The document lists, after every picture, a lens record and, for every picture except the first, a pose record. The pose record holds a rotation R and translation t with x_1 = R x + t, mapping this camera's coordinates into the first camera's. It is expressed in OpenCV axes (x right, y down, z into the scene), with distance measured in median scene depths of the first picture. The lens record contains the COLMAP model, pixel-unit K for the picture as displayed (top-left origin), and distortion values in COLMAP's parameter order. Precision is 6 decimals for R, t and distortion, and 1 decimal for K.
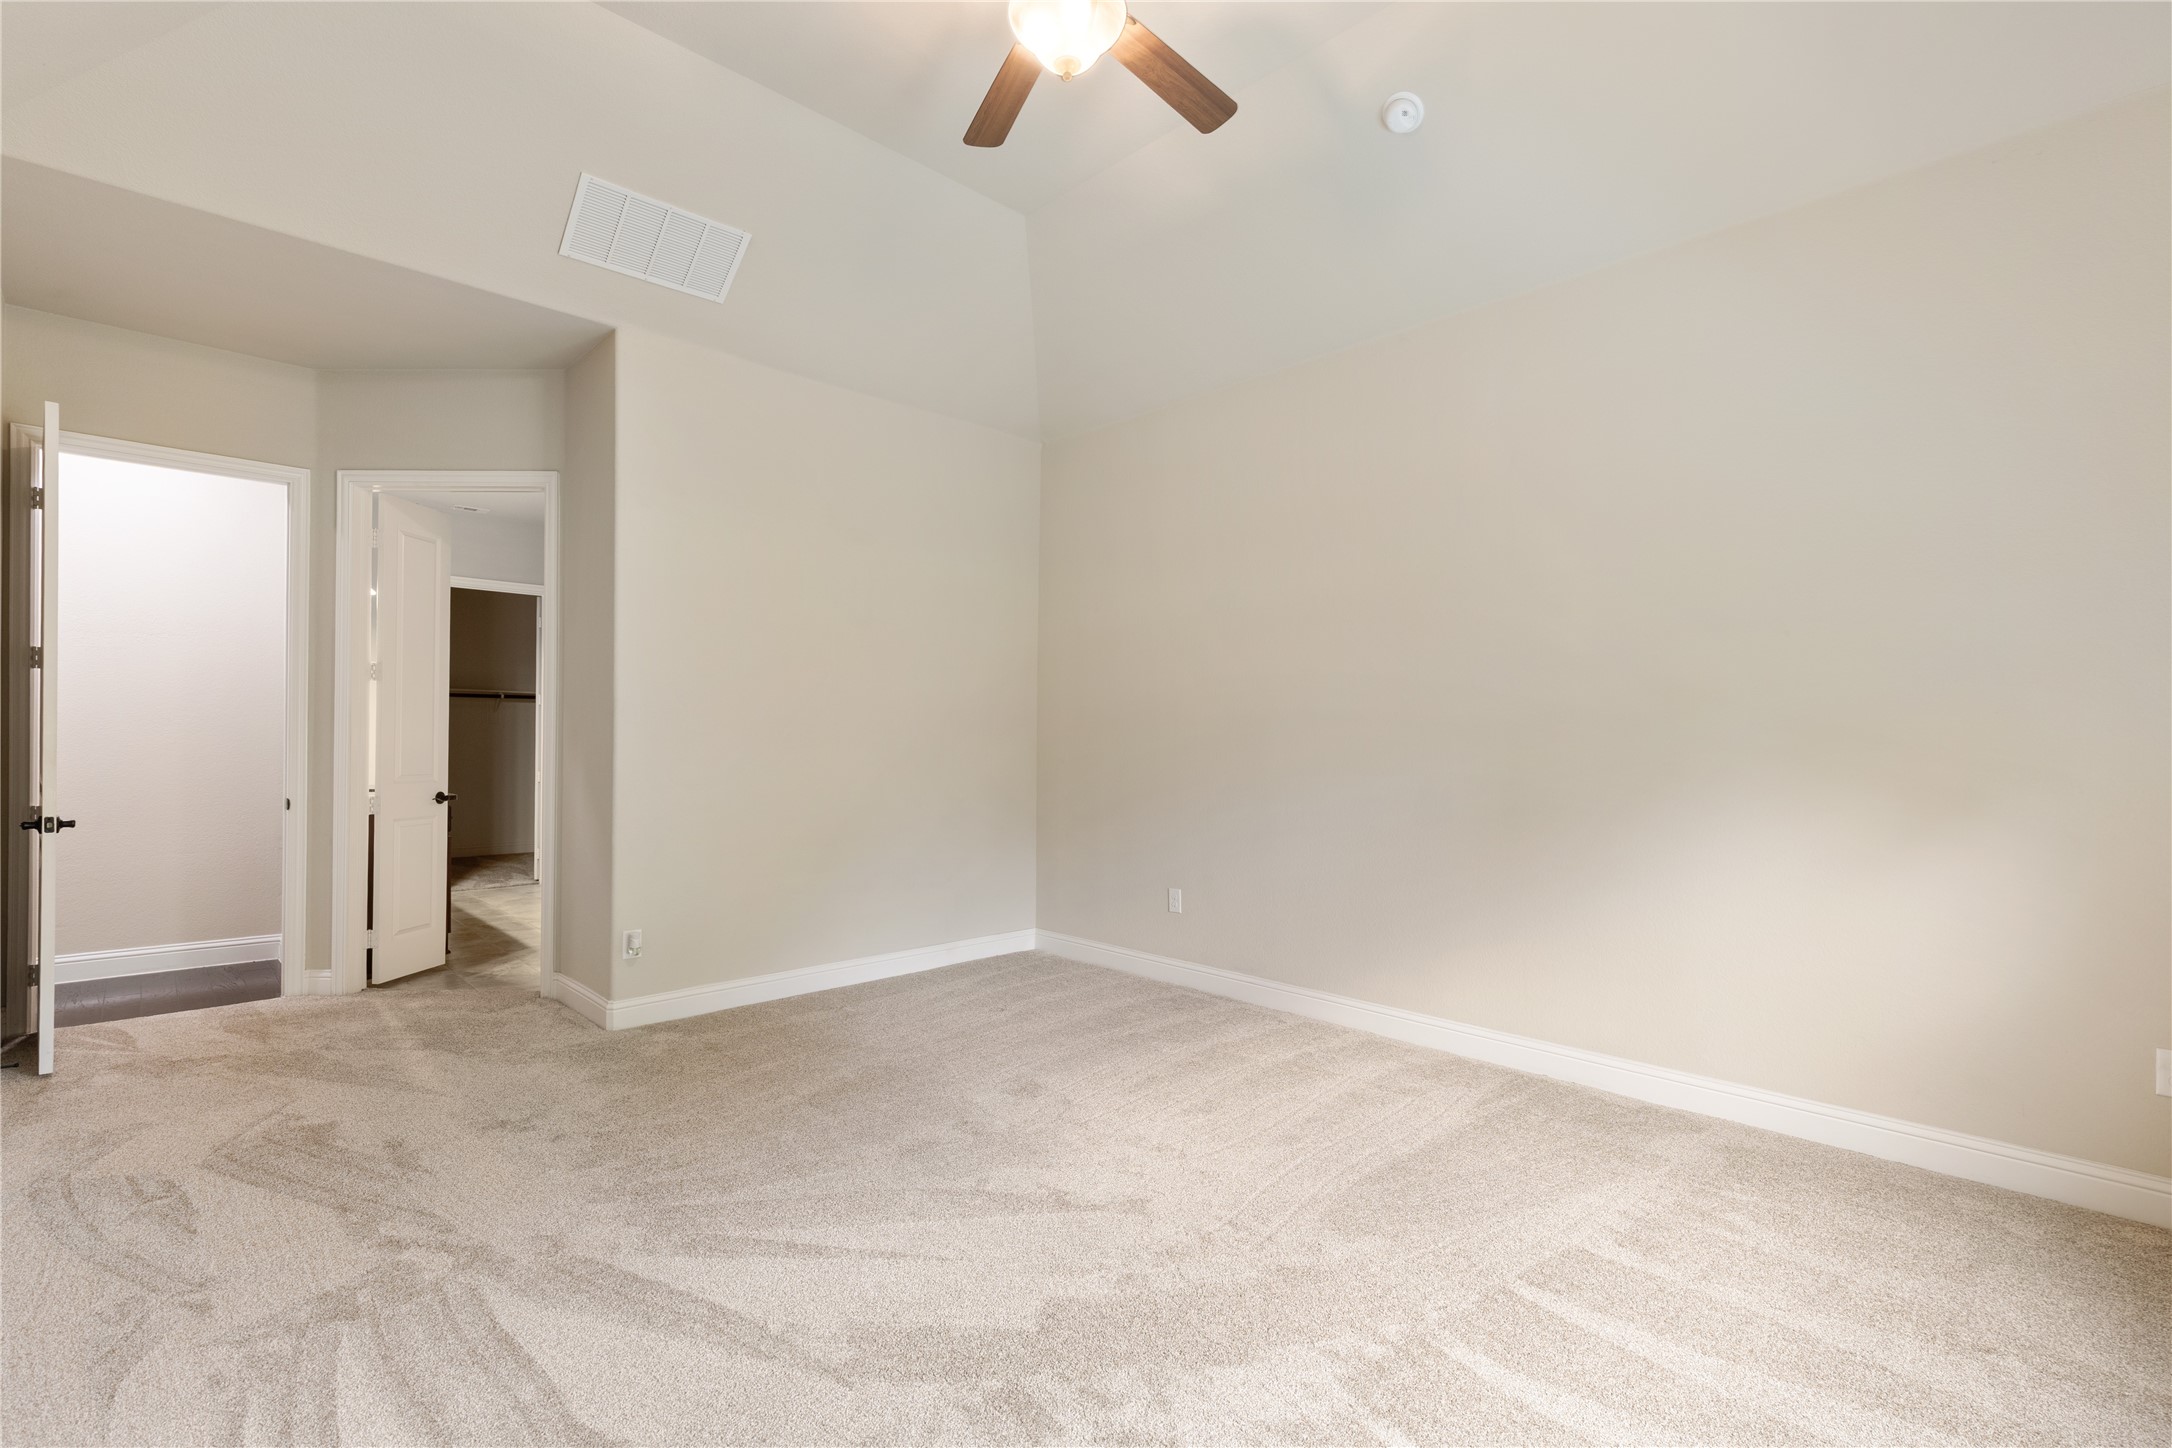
lens RADIAL K [[977.7, 0, 1086.0], [0, 977.7, 724.0], [0, 0, 1]] dist [0.009881, -0.001036]
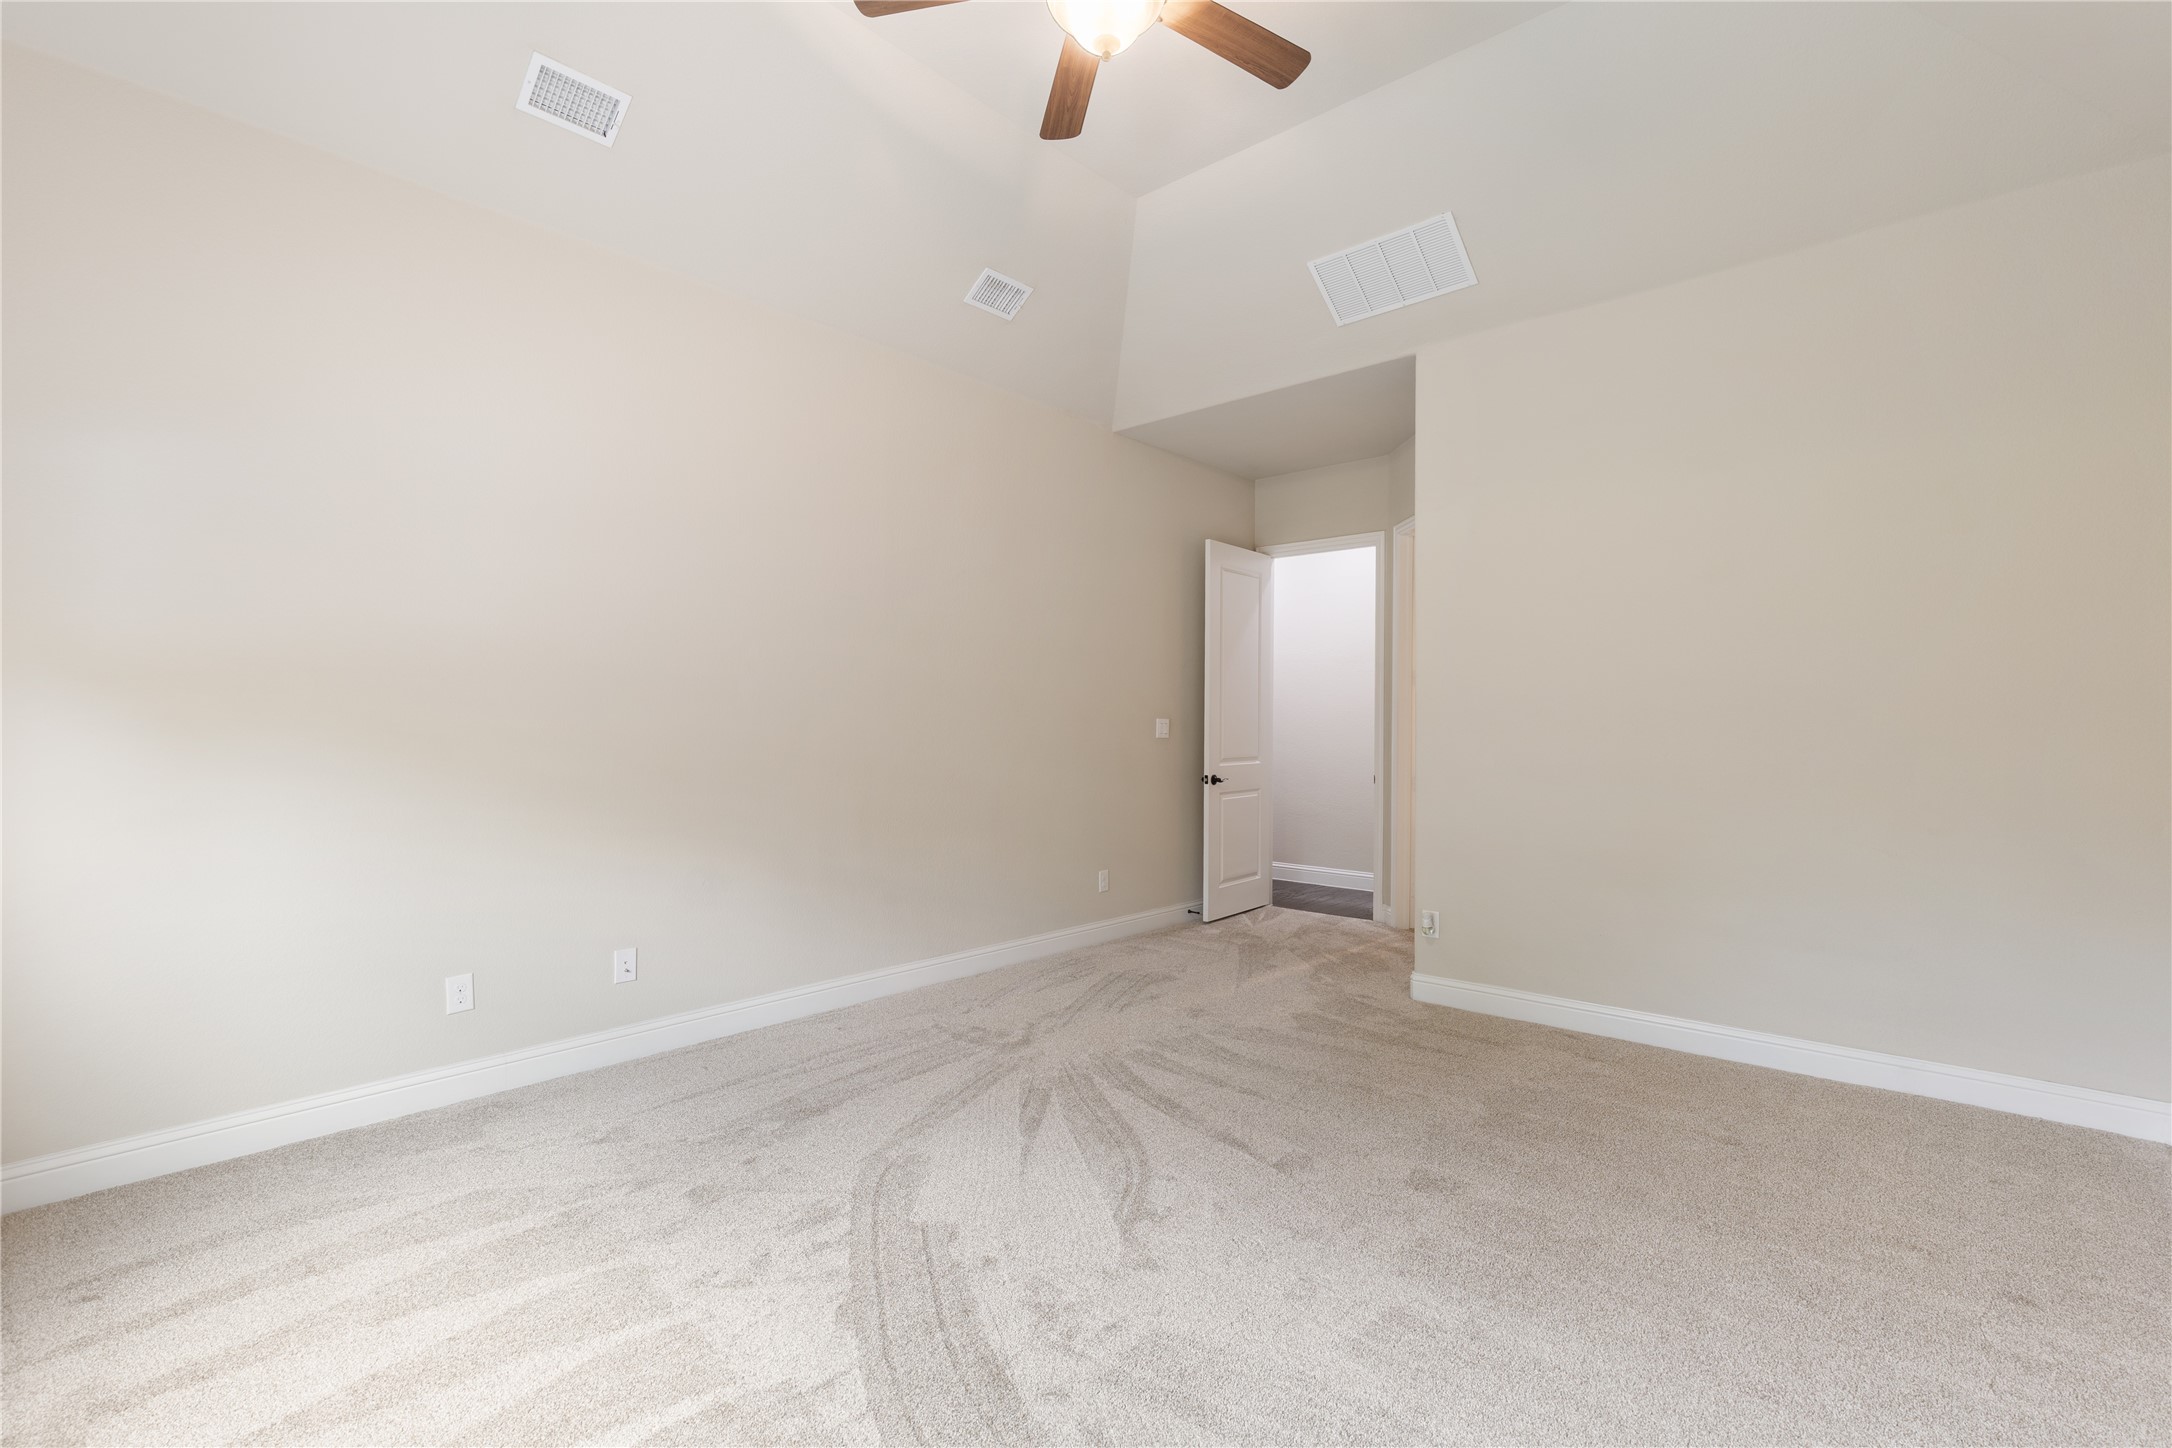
lens RADIAL K [[977.7, 0, 1086.0], [0, 977.7, 724.0], [0, 0, 1]] dist [0.009881, -0.001036]
pose [[0.096234, -0.003265, -0.995353, 0.647637], [0.012075, 0.999925, -0.002113, 0.003859], [0.995285, -0.011816, 0.096266, 0.603759]]
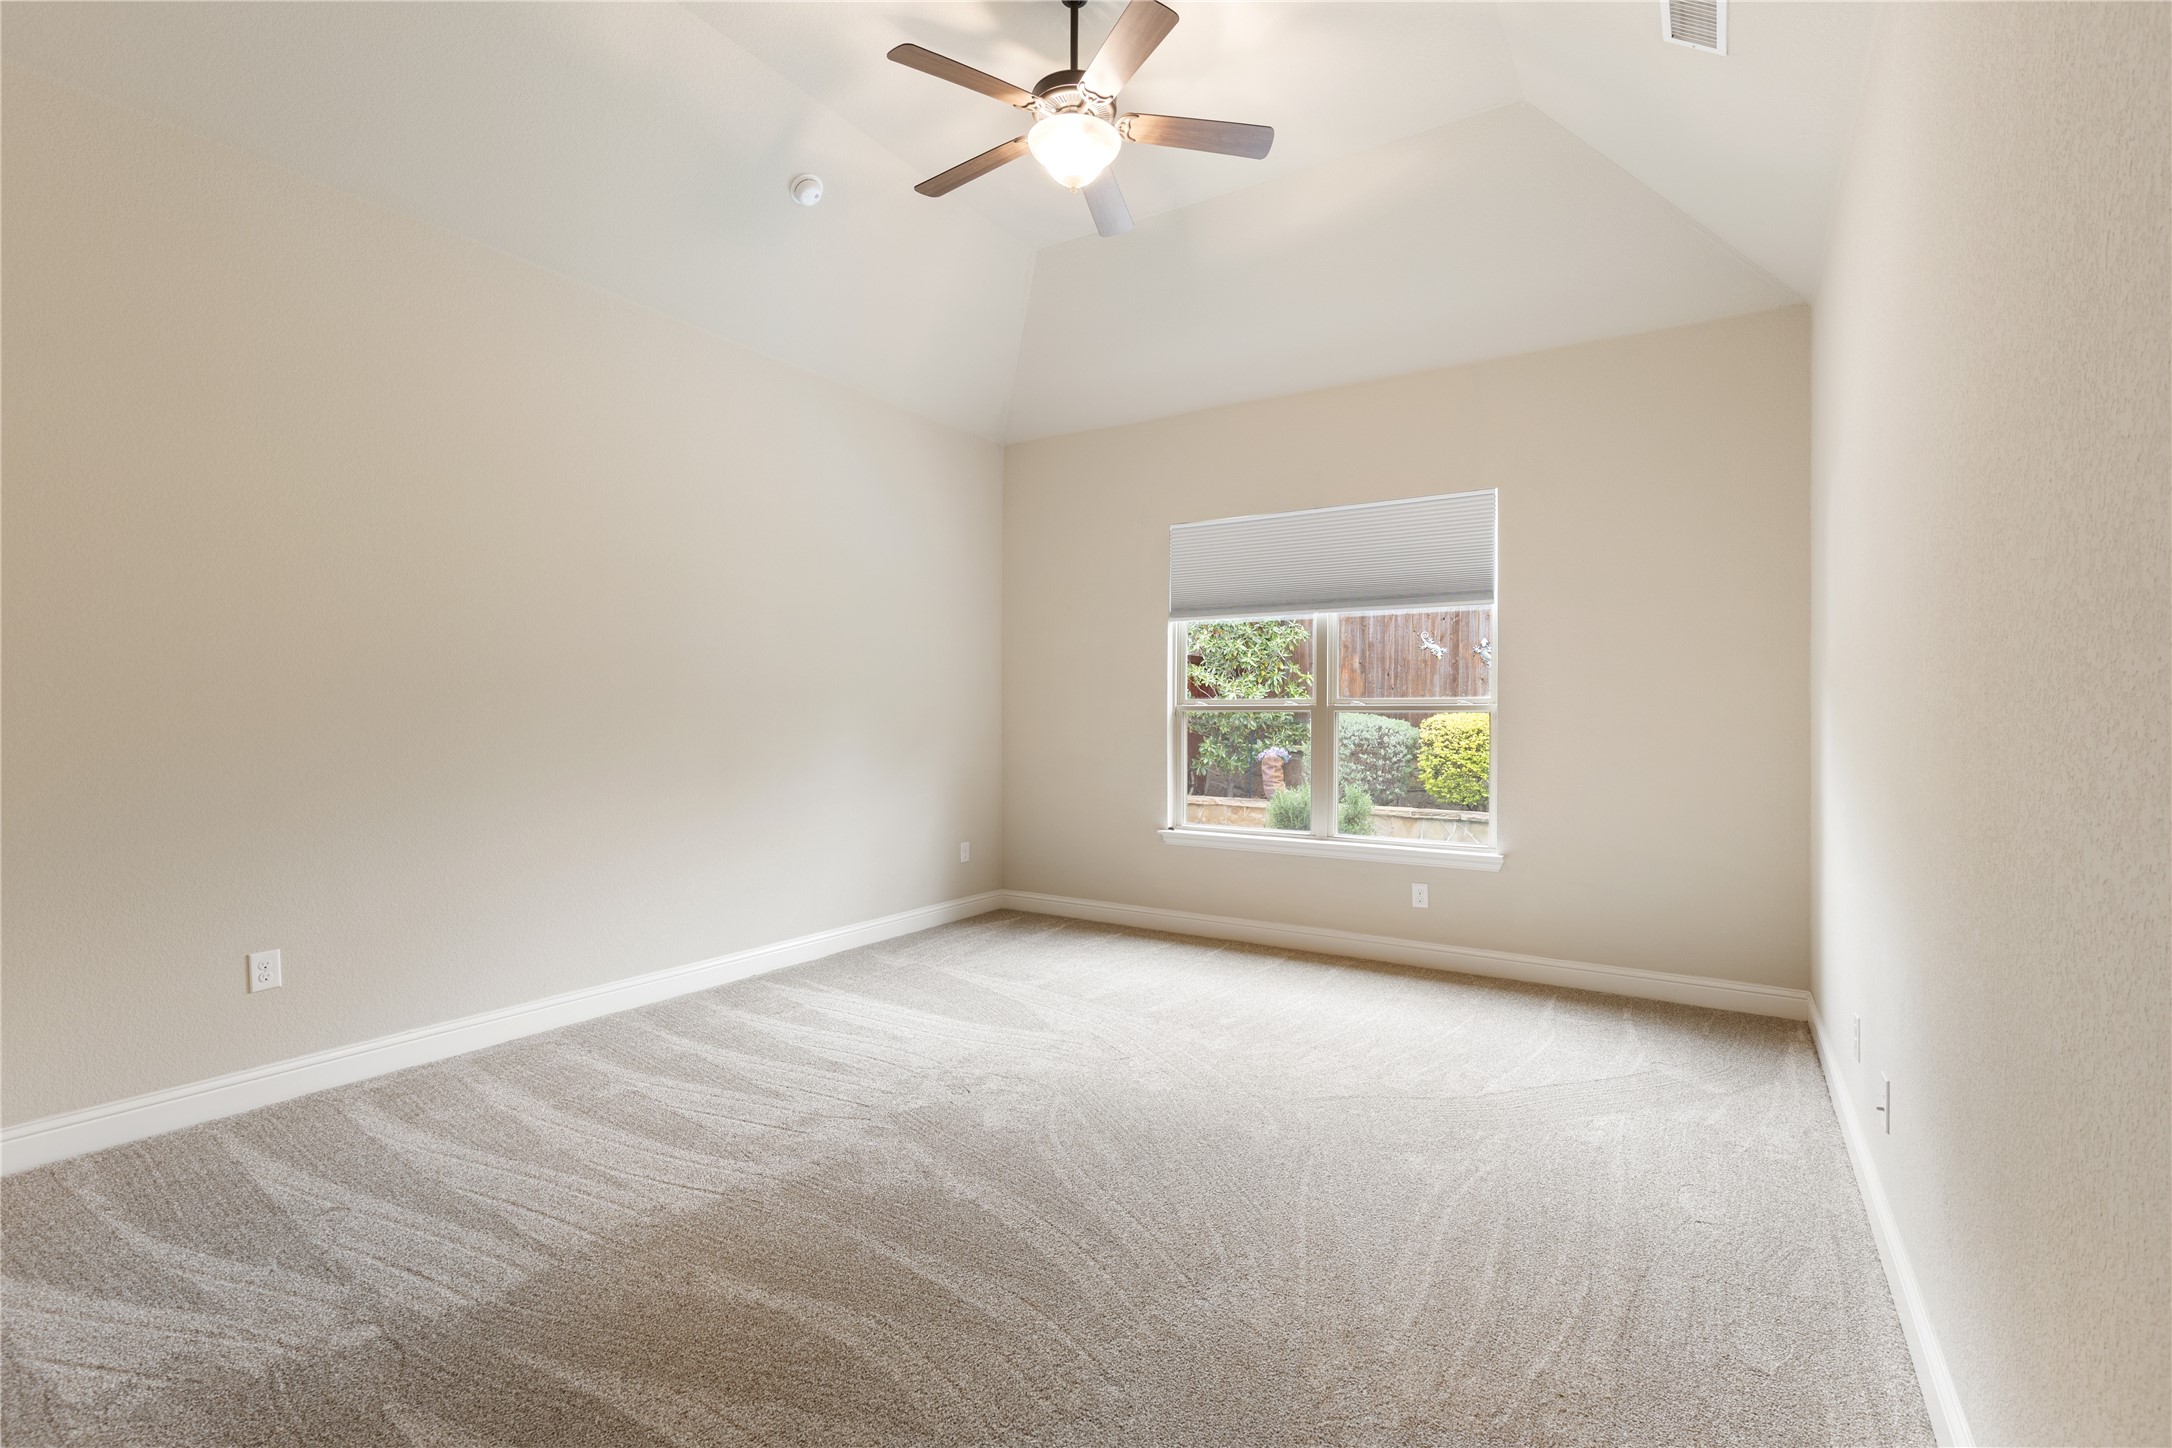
lens RADIAL K [[977.7, 0, 1086.0], [0, 977.7, 724.0], [0, 0, 1]] dist [0.009881, -0.001036]
pose [[-0.236165, -0.010072, 0.971661, -0.825418], [-0.017994, 0.999820, 0.005990, 0.019842], [-0.971546, -0.016069, -0.236304, 0.864476]]
